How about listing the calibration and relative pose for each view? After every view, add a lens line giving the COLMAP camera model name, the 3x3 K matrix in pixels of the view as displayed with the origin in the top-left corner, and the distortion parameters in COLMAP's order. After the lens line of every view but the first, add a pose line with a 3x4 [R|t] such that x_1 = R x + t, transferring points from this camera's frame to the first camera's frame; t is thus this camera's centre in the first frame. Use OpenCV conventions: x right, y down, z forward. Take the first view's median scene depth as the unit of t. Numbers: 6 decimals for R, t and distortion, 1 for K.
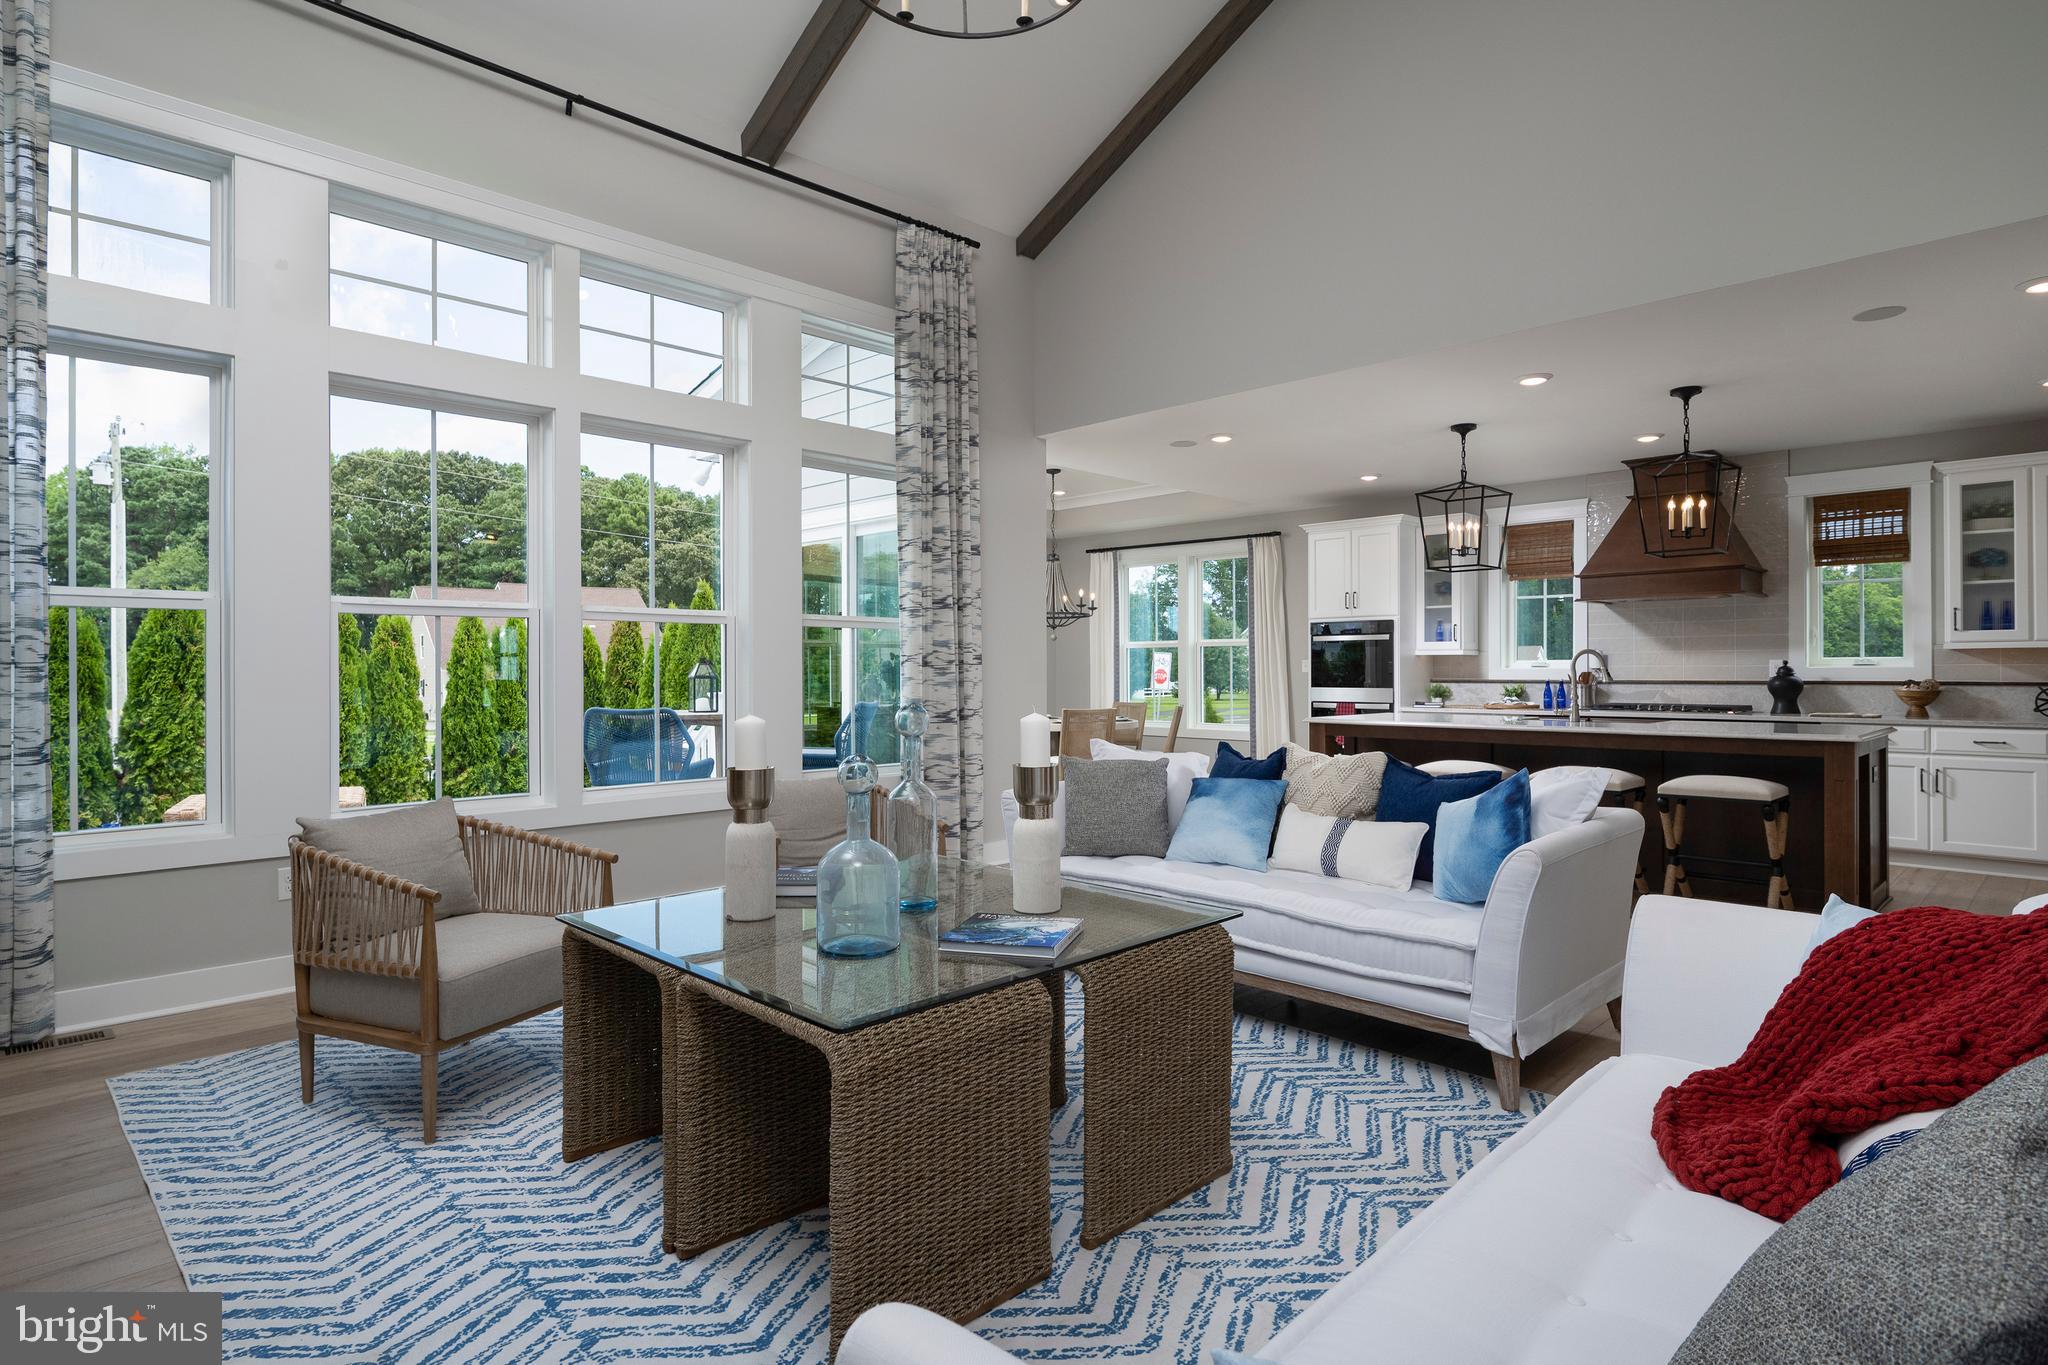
lens RADIAL K [[1120.8, 0, 1017.7], [0, 1120.8, 653.5], [0, 0, 1]] dist [-0.001047, -0.000296]
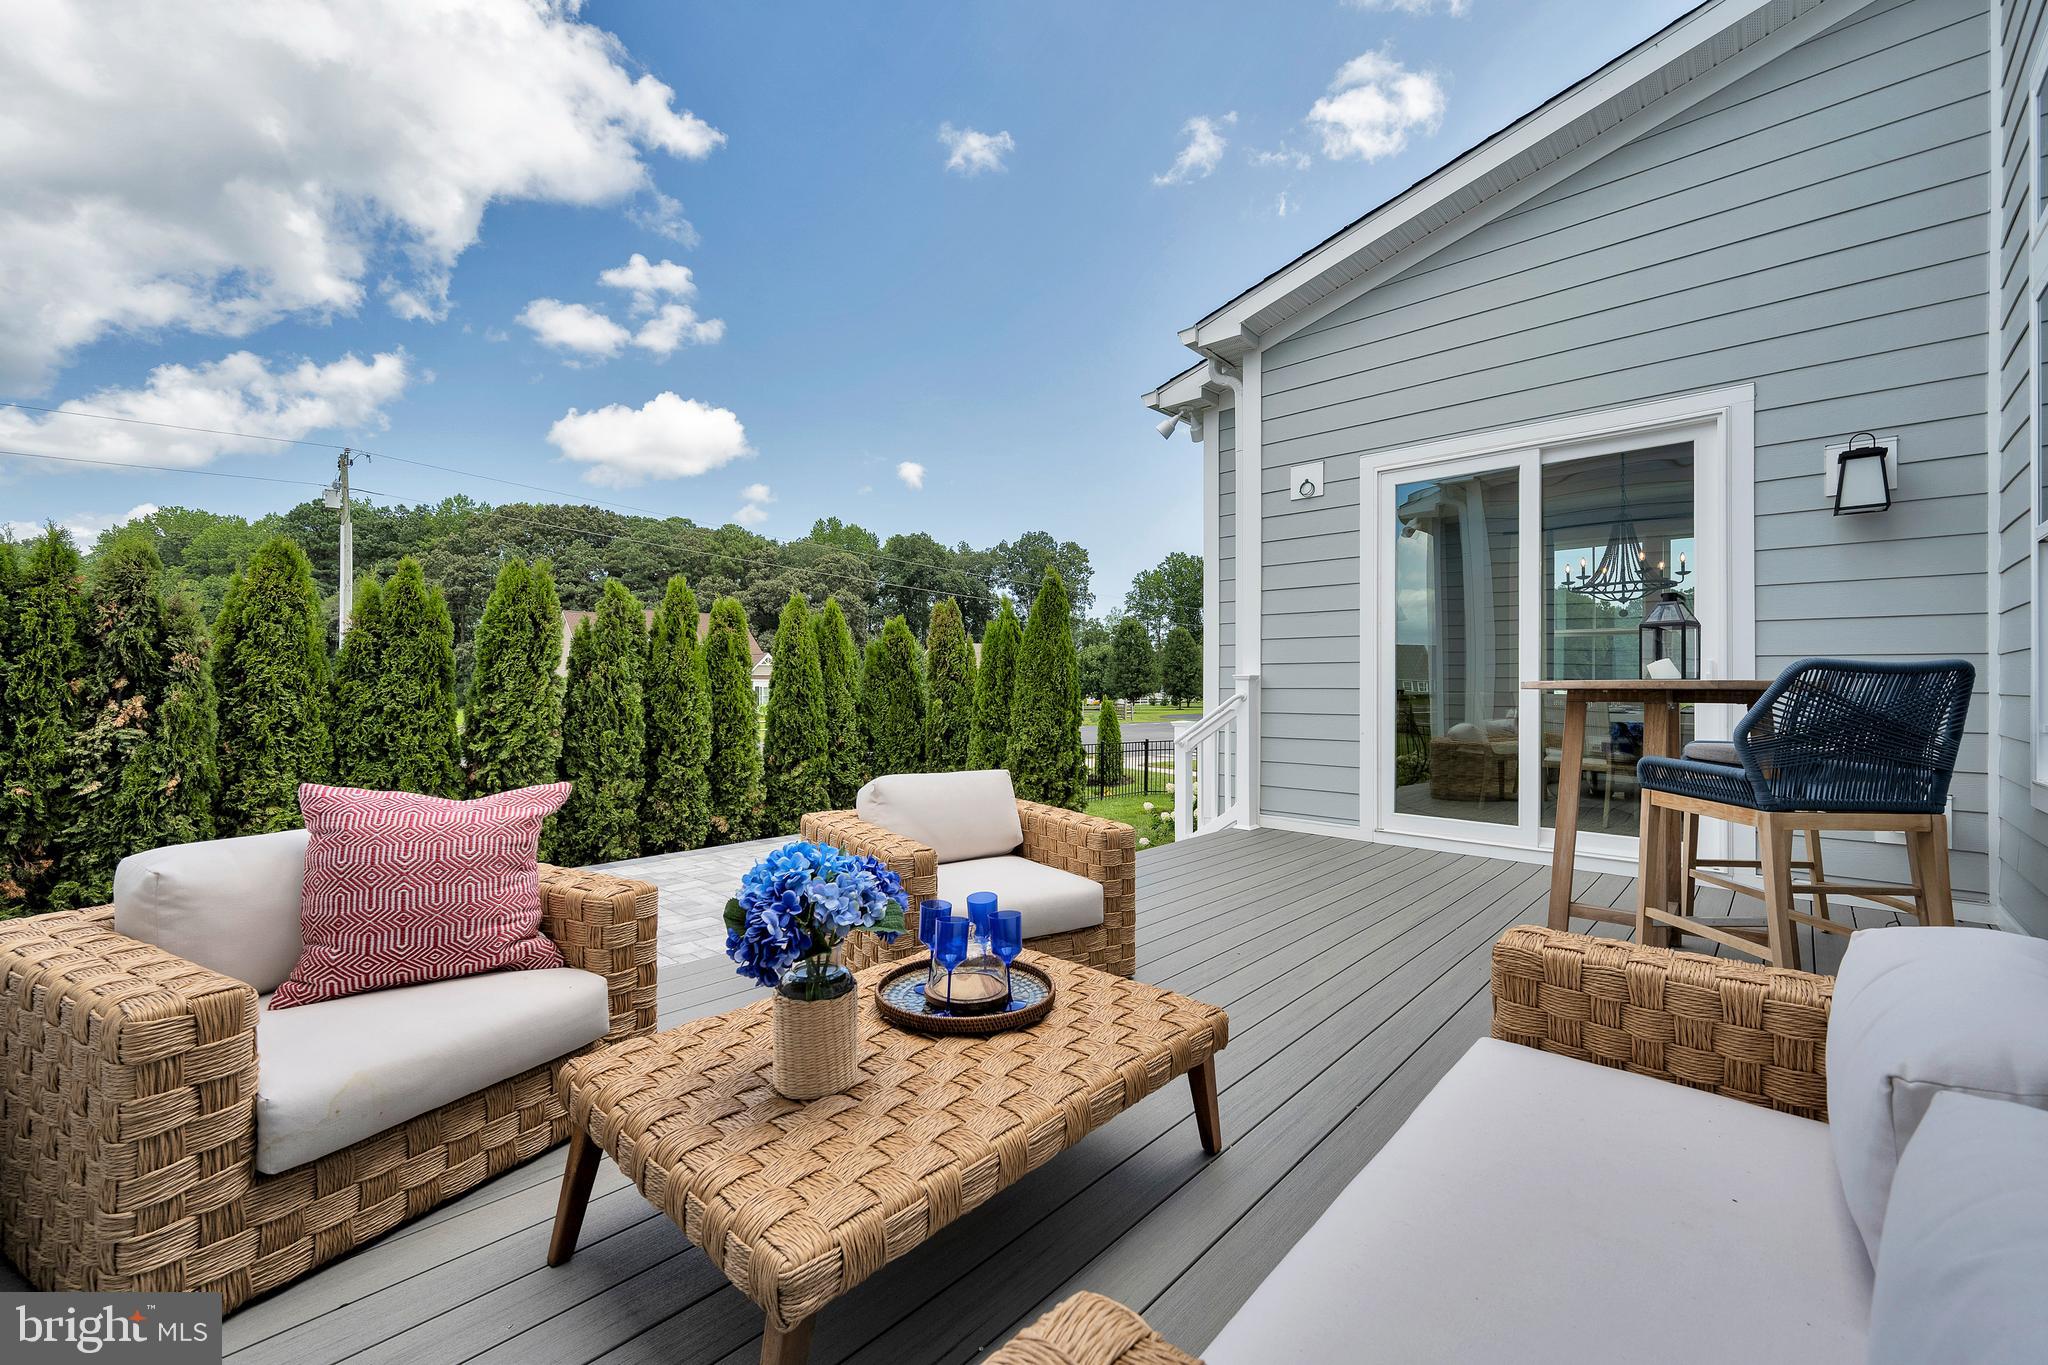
lens RADIAL K [[850.1, 0, 1010.7], [0, 850.1, 673.6], [0, 0, 1]] dist [0.000032, 0.000059]
pose [[0.999749, 0.006309, 0.021482, -0.386123], [-0.006325, 0.999980, 0.000672, 0.029916], [-0.021477, -0.000808, 0.999769, 0.324045]]
